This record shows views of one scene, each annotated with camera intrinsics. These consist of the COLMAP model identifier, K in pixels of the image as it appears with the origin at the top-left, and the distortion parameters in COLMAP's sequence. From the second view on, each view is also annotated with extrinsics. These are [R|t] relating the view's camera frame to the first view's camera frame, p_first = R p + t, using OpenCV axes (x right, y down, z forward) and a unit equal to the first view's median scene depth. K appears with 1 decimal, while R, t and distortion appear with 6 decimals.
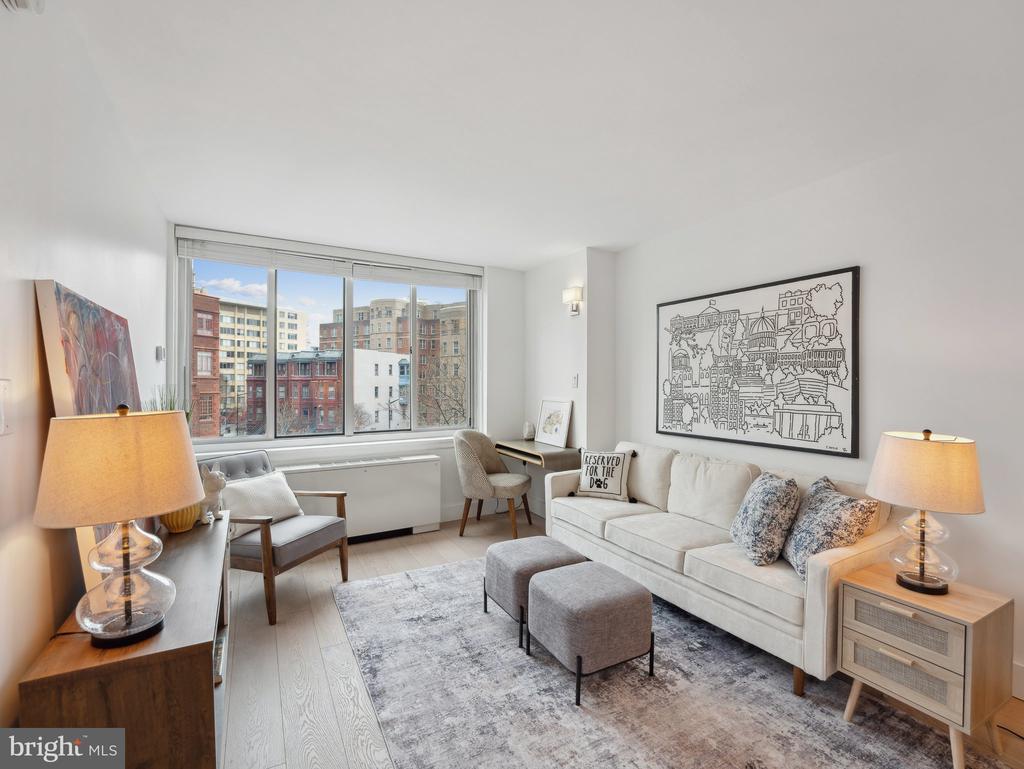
lens RADIAL K [[468.5, 0, 512.0], [0, 468.5, 384.5], [0, 0, 1]] dist [-0.023037, 0.000225]
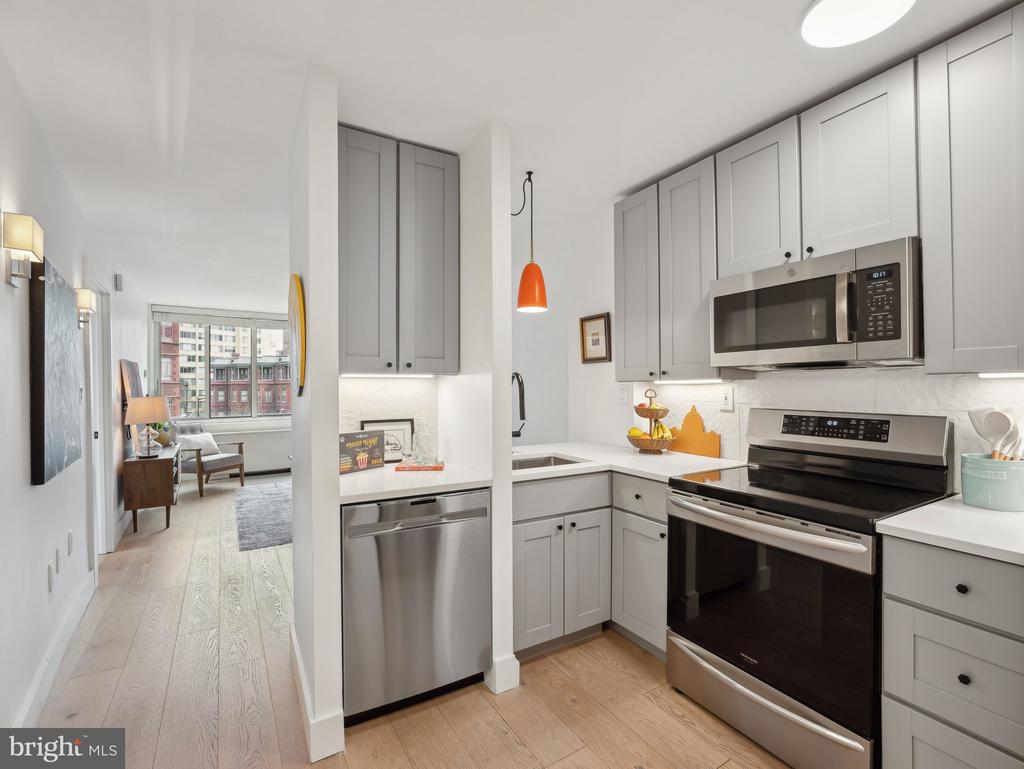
lens RADIAL K [[466.6, 0, 511.3], [0, 466.6, 386.9], [0, 0, 1]] dist [-0.009609, 0.000010]
pose [[0.998328, -0.005946, 0.057496, 0.646677], [0.005974, 0.999982, -0.000327, 0.001947], [-0.057493, 0.000670, 0.998346, -1.005728]]
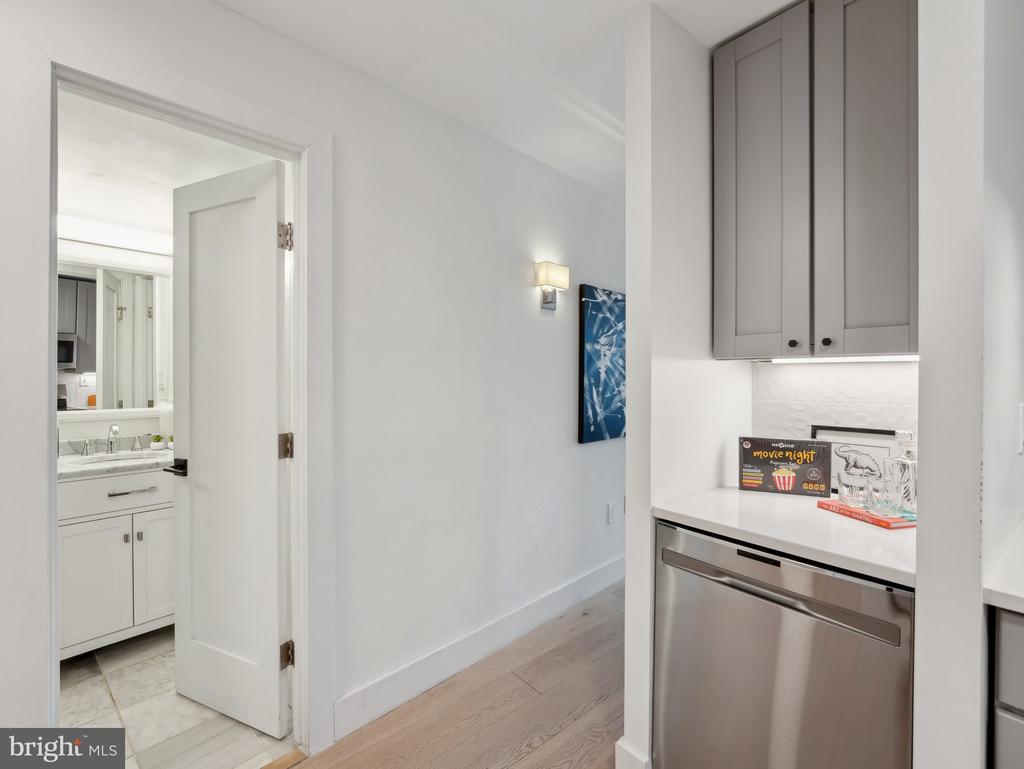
lens RADIAL K [[465.8, 0, 509.7], [0, 465.8, 379.2], [0, 0, 1]] dist [-0.011761, -0.000144]
pose [[0.198695, 0.003133, -0.980056, 0.882336], [-0.002454, 0.999993, 0.002699, 0.002355], [0.980058, 0.001869, 0.198701, -0.696504]]
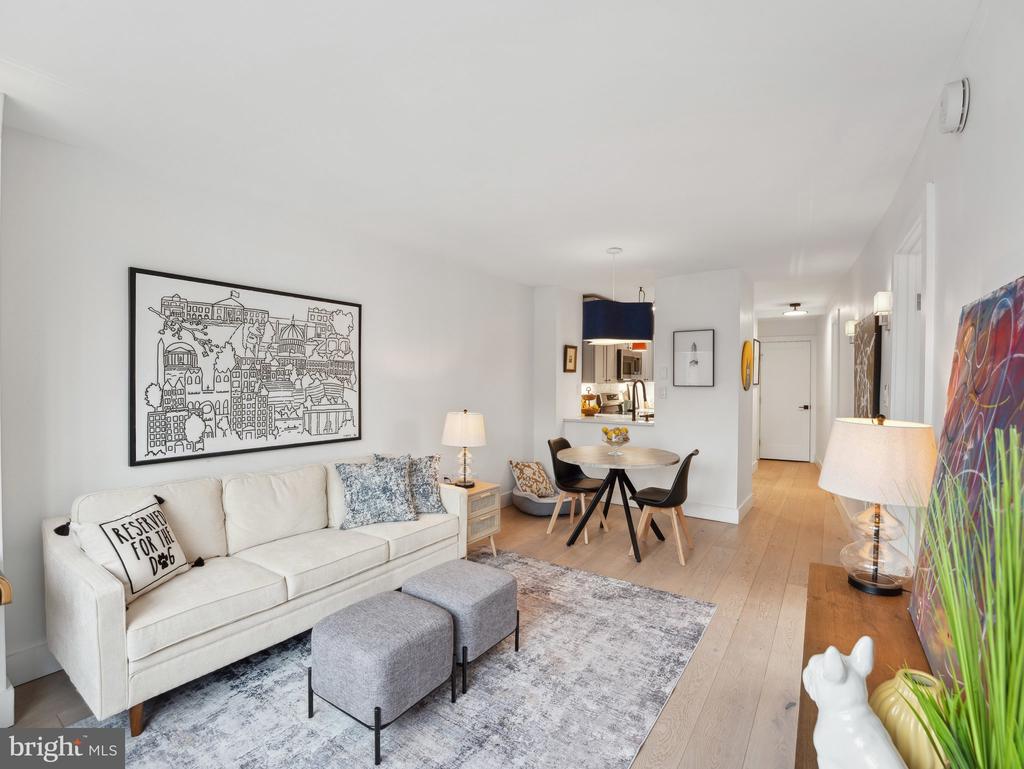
lens RADIAL K [[470.0, 0, 512.0], [0, 470.0, 384.5], [0, 0, 1]] dist [-0.022097, 0.000370]
pose [[-0.452253, -0.010471, 0.891828, -0.555473], [-0.003436, 0.999944, 0.009999, -0.019250], [-0.891883, 0.001458, -0.452264, 0.912094]]
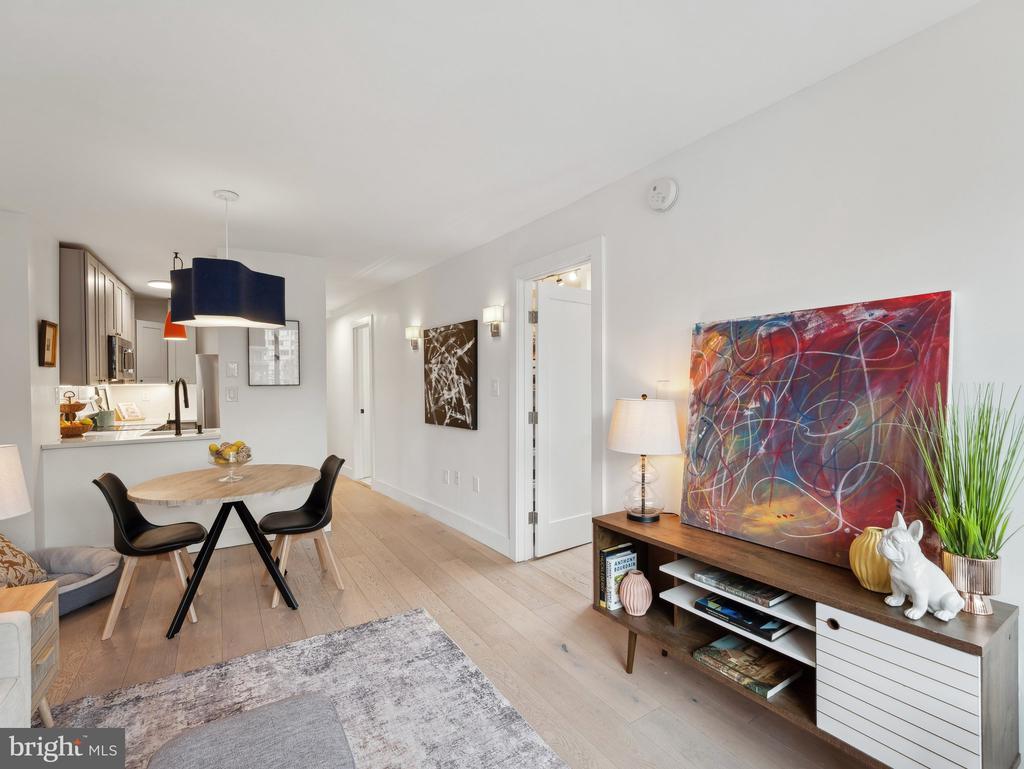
lens RADIAL K [[474.1, 0, 512.0], [0, 474.1, 384.5], [0, 0, 1]] dist [-0.006400, -0.000327]
pose [[-0.998187, 0.010176, -0.059319, -0.071519], [0.009890, 0.999938, 0.005113, -0.003960], [0.059368, 0.004518, -0.998226, 1.033025]]
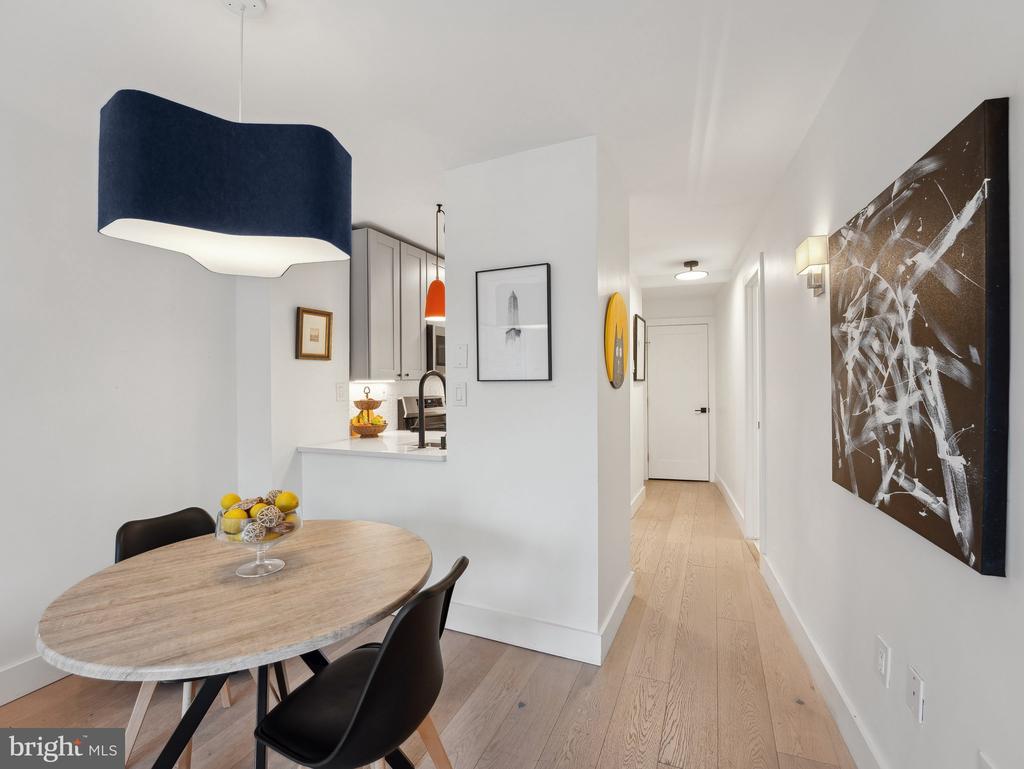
lens RADIAL K [[468.5, 0, 512.0], [0, 468.5, 384.5], [0, 0, 1]] dist [-0.023037, 0.000225]
pose [[-0.618436, 0.002293, 0.785832, -0.084743], [0.009060, 0.999950, 0.004212, 0.000892], [-0.785783, 0.009725, -0.618426, 0.212290]]
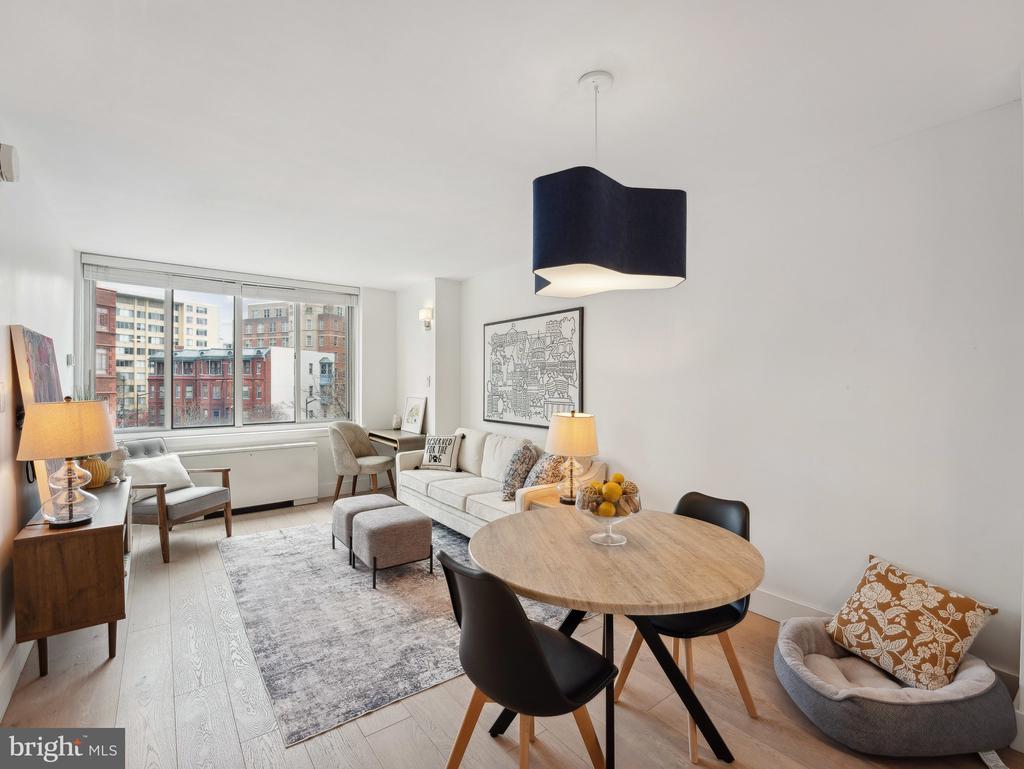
lens RADIAL K [[468.5, 0, 512.0], [0, 468.5, 384.5], [0, 0, 1]] dist [-0.023037, 0.000225]
pose [[0.988982, -0.000287, 0.148034, 0.214742], [0.000078, 0.999999, 0.001417, -0.001548], [-0.148034, -0.001390, 0.988981, -0.364893]]
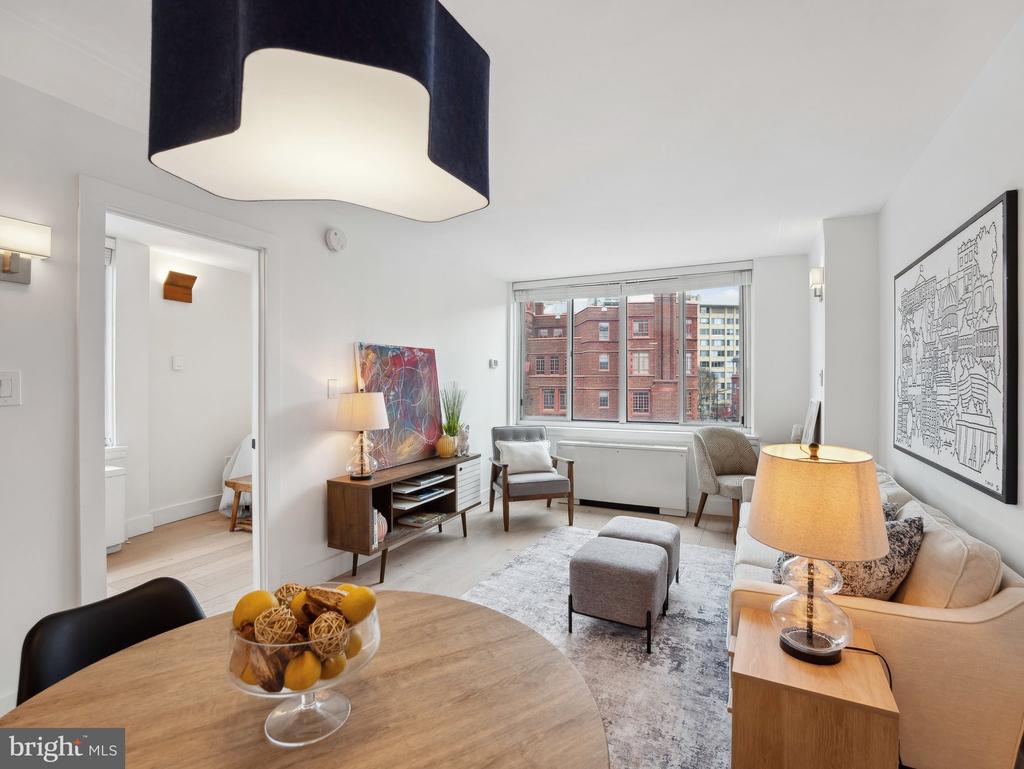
lens RADIAL K [[469.4, 0, 511.6], [0, 469.4, 380.6], [0, 0, 1]] dist [-0.026119, -0.000085]
pose [[0.555639, 0.000612, -0.831423, 0.650258], [-0.002716, 0.999996, -0.001078, -0.001287], [0.831419, 0.002857, 0.555639, 0.085813]]
